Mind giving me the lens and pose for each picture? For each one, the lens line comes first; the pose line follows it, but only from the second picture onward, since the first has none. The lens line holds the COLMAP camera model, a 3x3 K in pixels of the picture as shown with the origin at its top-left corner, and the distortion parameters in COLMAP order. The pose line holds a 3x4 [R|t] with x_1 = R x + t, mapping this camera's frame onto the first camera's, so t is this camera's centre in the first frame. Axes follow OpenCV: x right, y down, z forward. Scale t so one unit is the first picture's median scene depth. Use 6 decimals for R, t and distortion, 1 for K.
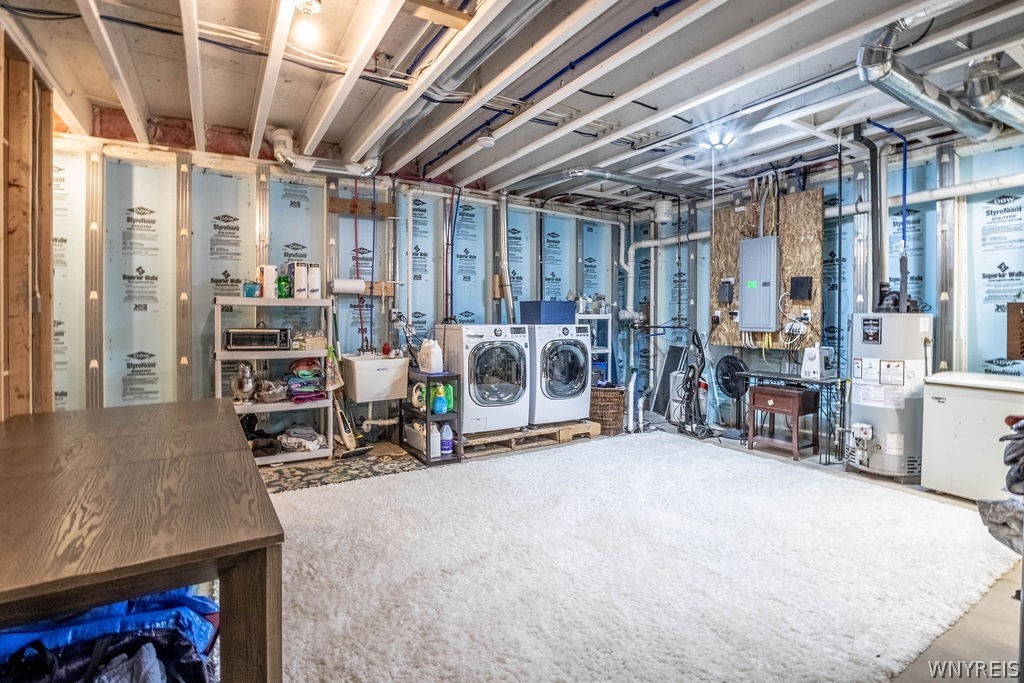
lens RADIAL K [[494.4, 0, 508.9], [0, 494.4, 319.6], [0, 0, 1]] dist [-0.030415, 0.000538]
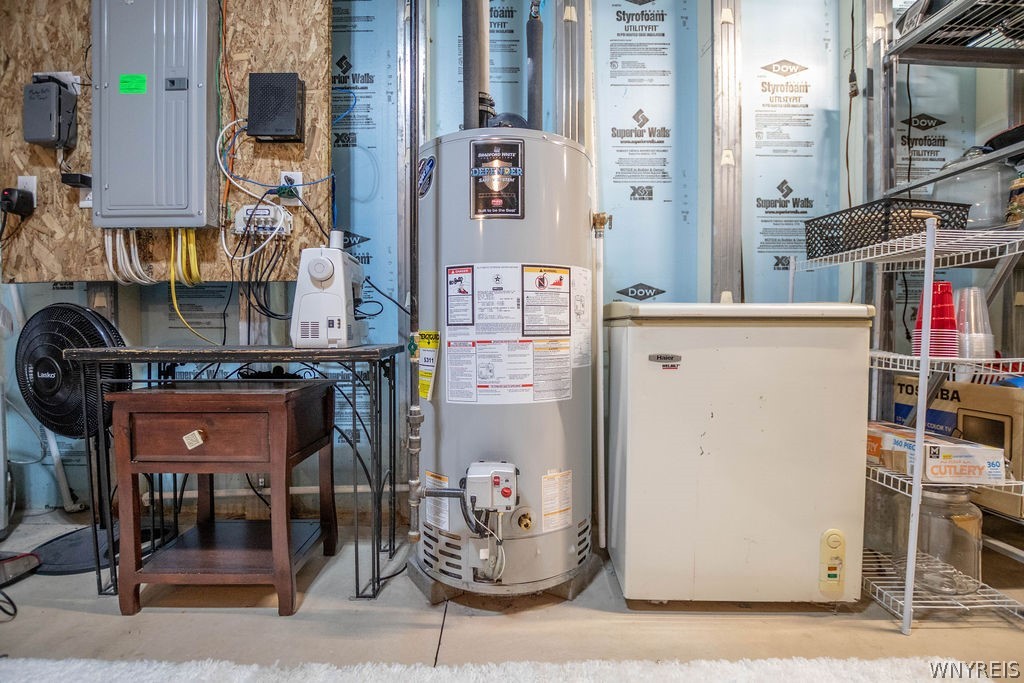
lens RADIAL K [[494.4, 0, 512.5], [0, 494.4, 341.8], [0, 0, 1]] dist [-0.030415, 0.000538]
pose [[0.512243, -0.032967, 0.858208, 0.439112], [0.011526, 0.999437, 0.031513, 0.119201], [-0.858763, -0.006251, 0.512334, 0.785976]]
